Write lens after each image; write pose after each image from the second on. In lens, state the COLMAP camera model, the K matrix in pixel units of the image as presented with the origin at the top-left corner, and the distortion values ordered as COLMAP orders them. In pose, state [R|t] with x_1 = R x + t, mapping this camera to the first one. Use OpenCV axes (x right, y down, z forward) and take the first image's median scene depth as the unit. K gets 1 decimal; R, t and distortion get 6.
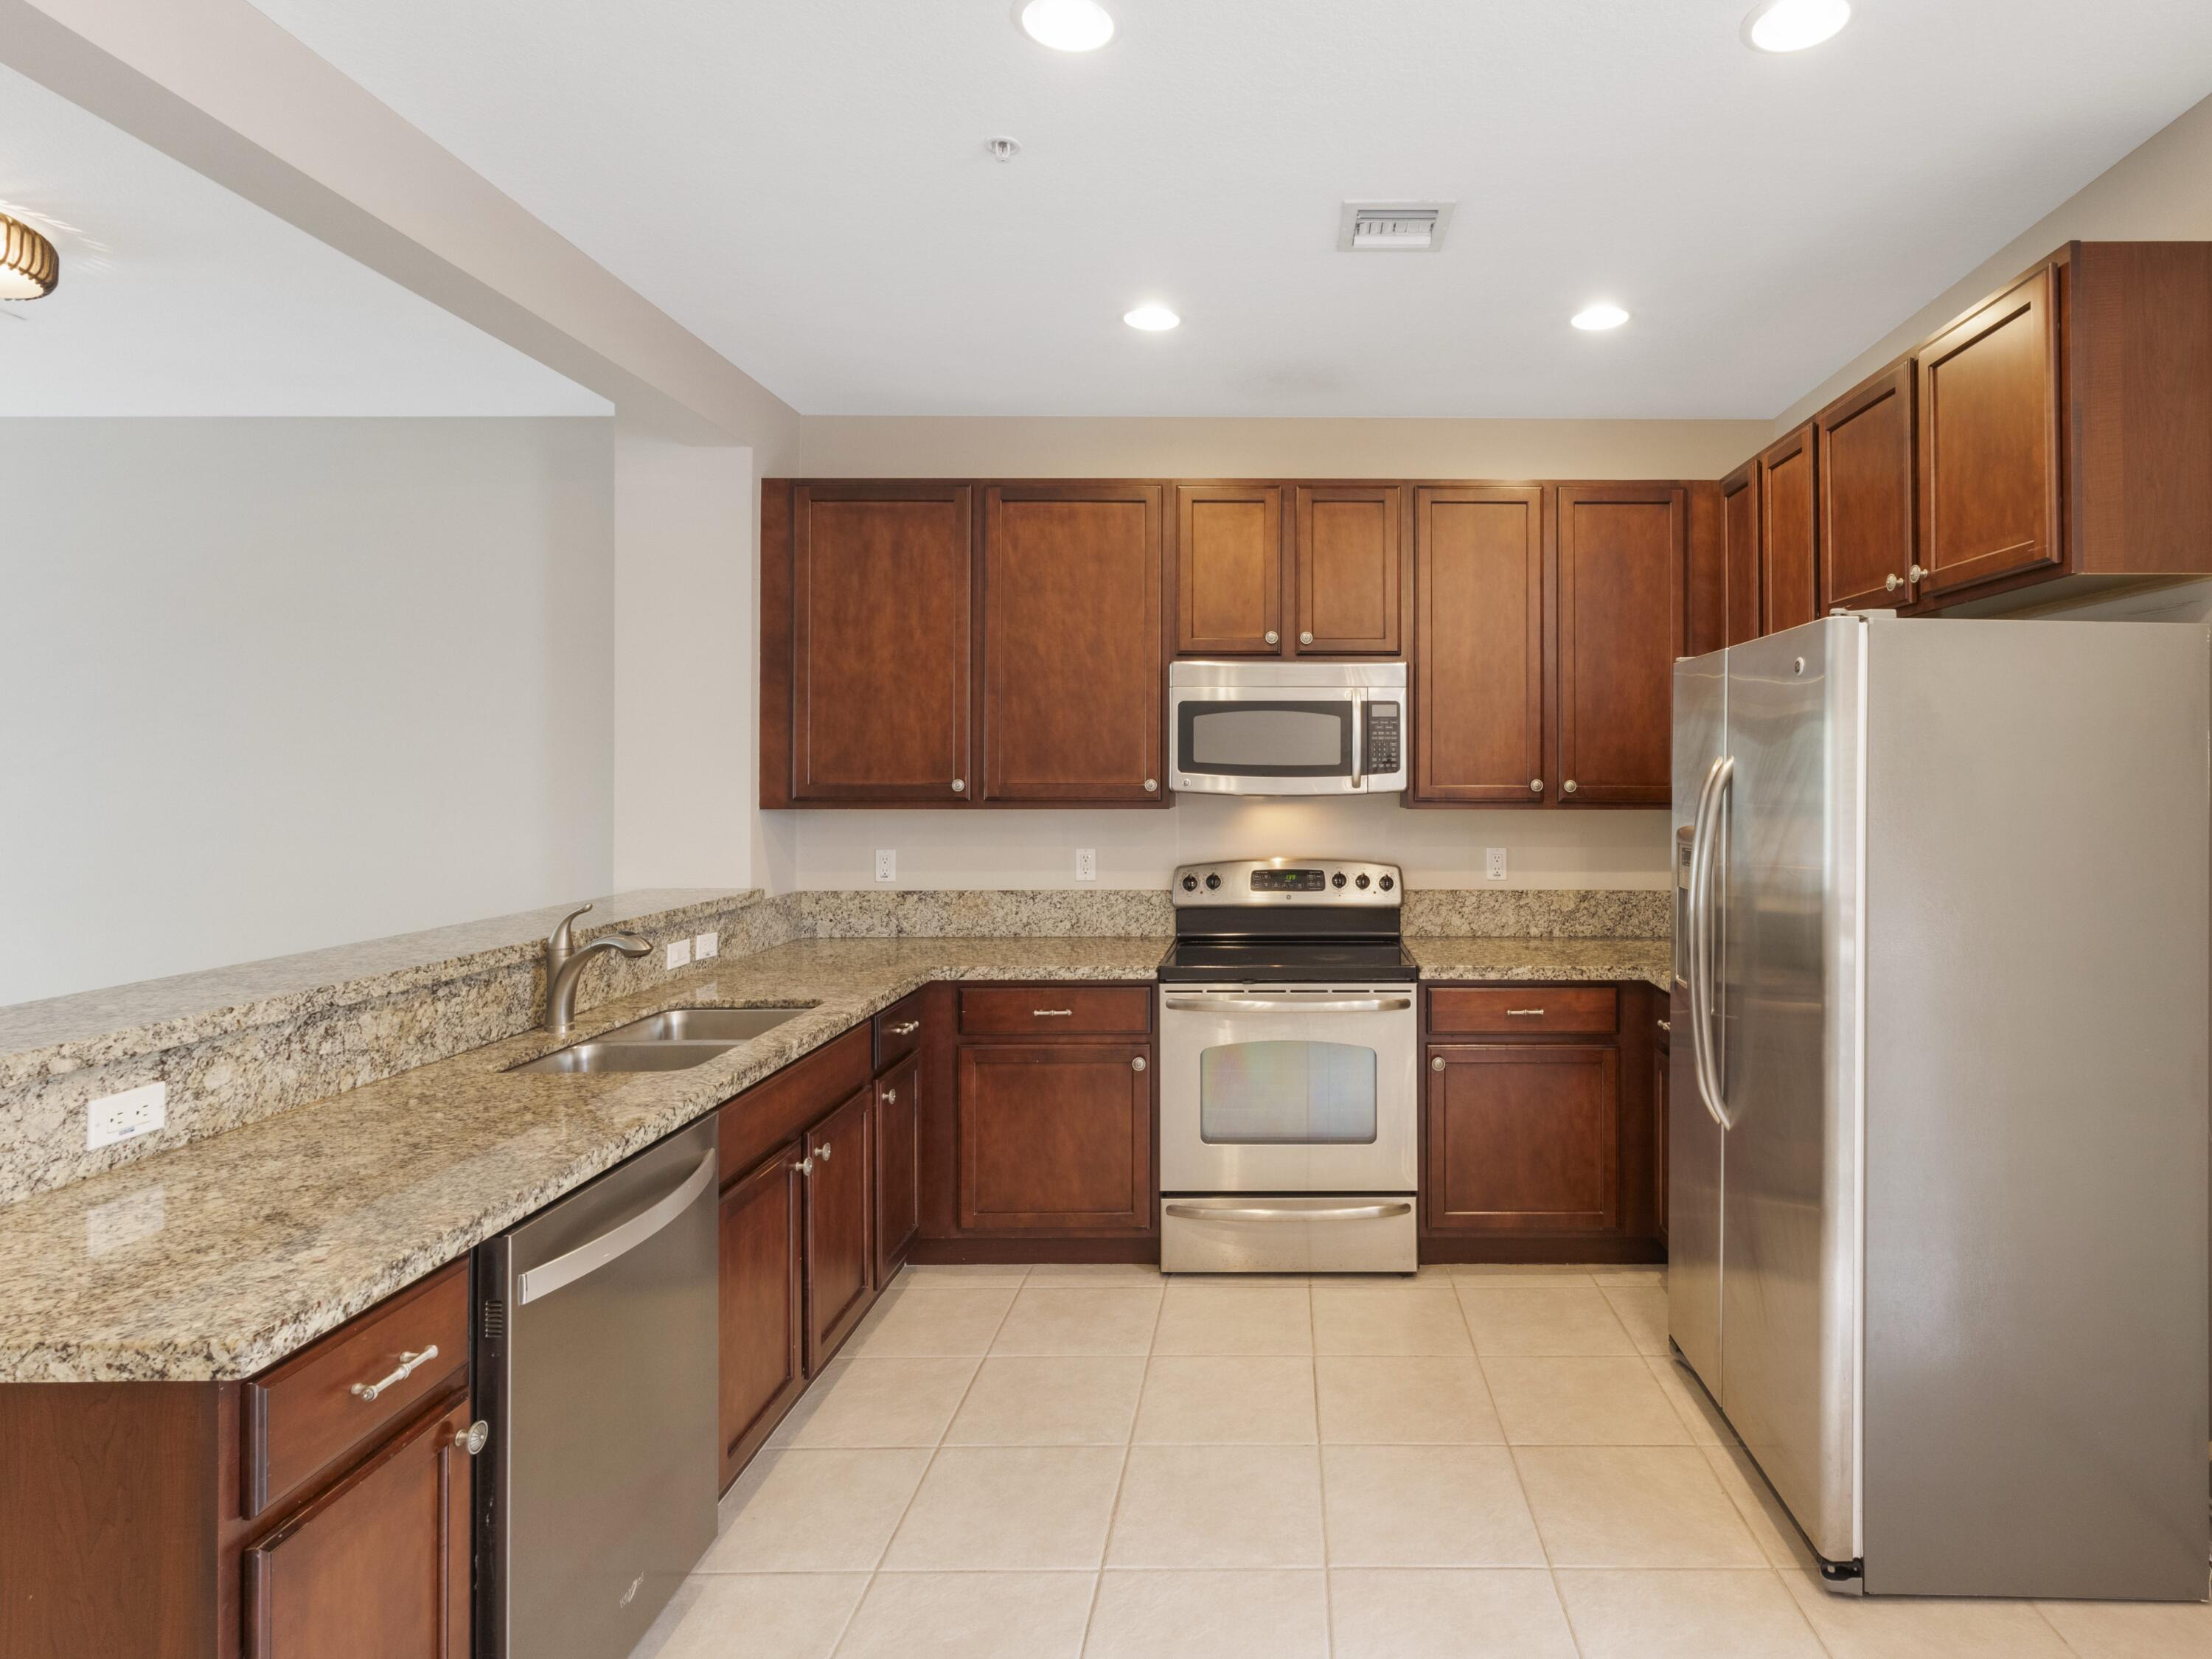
lens RADIAL K [[1208.9, 0, 1295.2], [0, 1208.9, 767.3], [0, 0, 1]] dist [-0.000219, 0.002145]
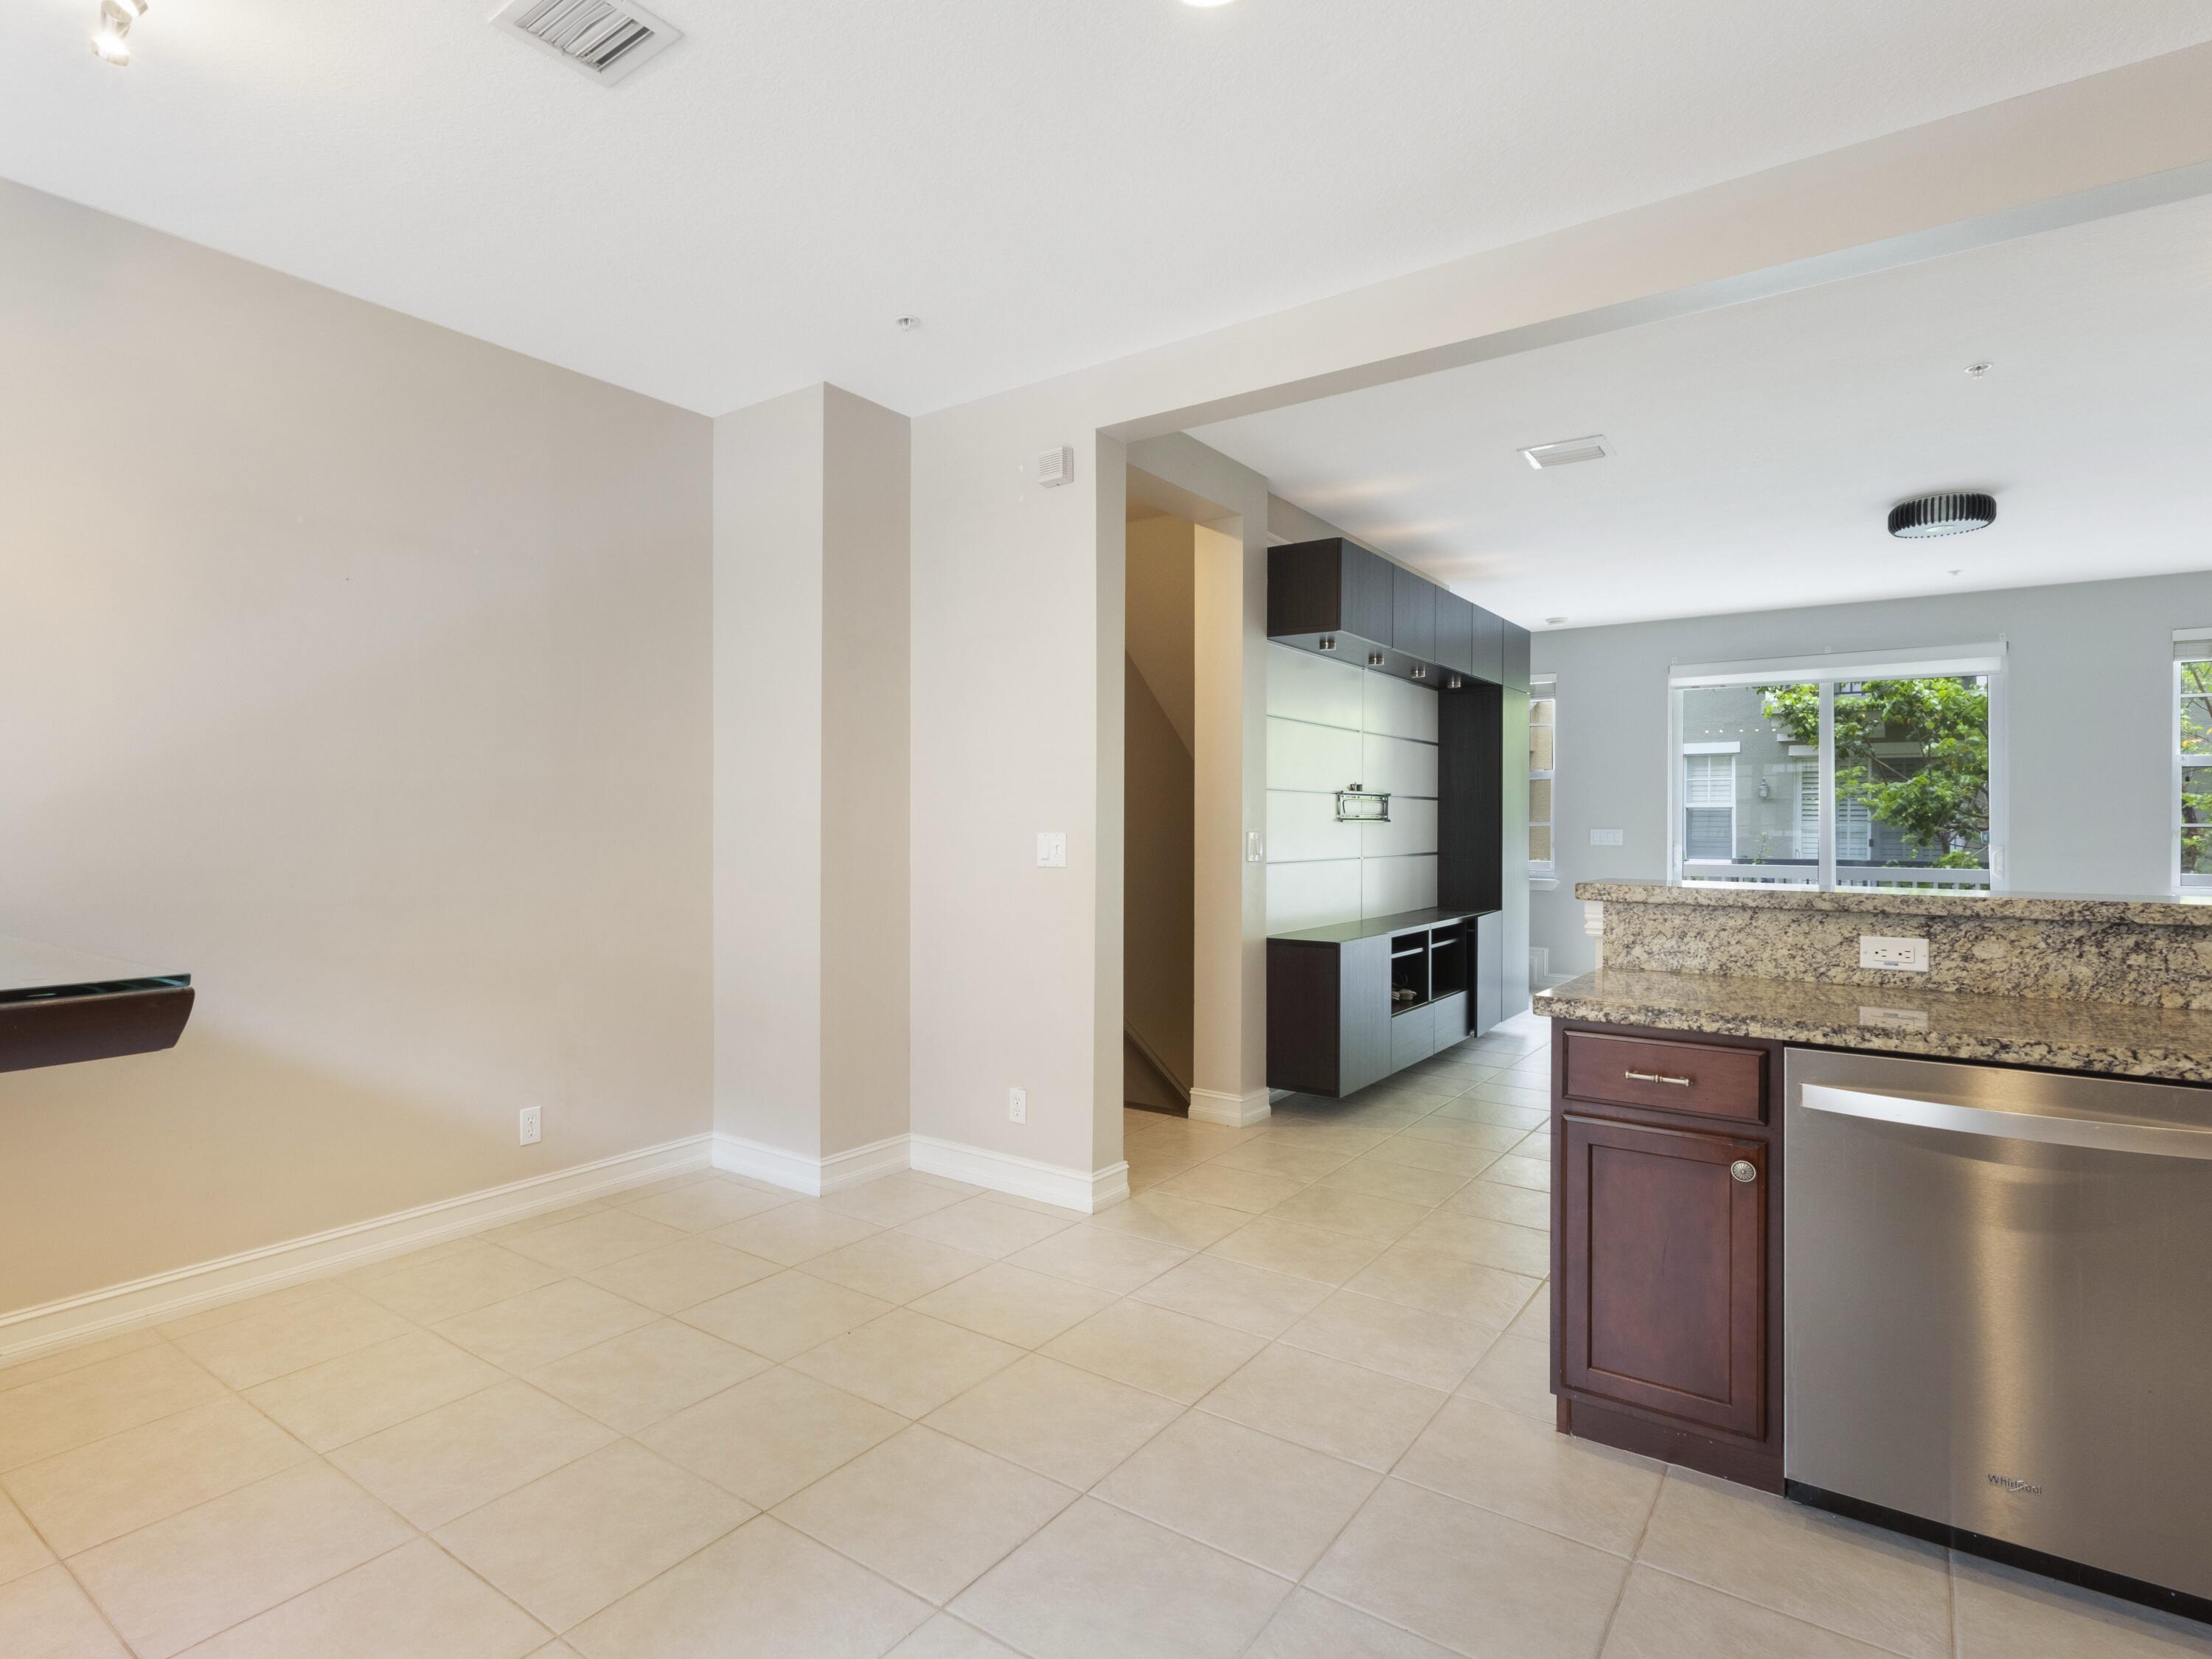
lens RADIAL K [[1209.2, 0, 1003.5], [0, 1209.2, 833.1], [0, 0, 1]] dist [0.002082, 0.000399]
pose [[-0.605986, 0.007032, -0.795444, 0.402516], [0.005991, 0.999973, 0.004277, 0.059725], [0.795453, -0.002174, -0.606012, 0.482058]]
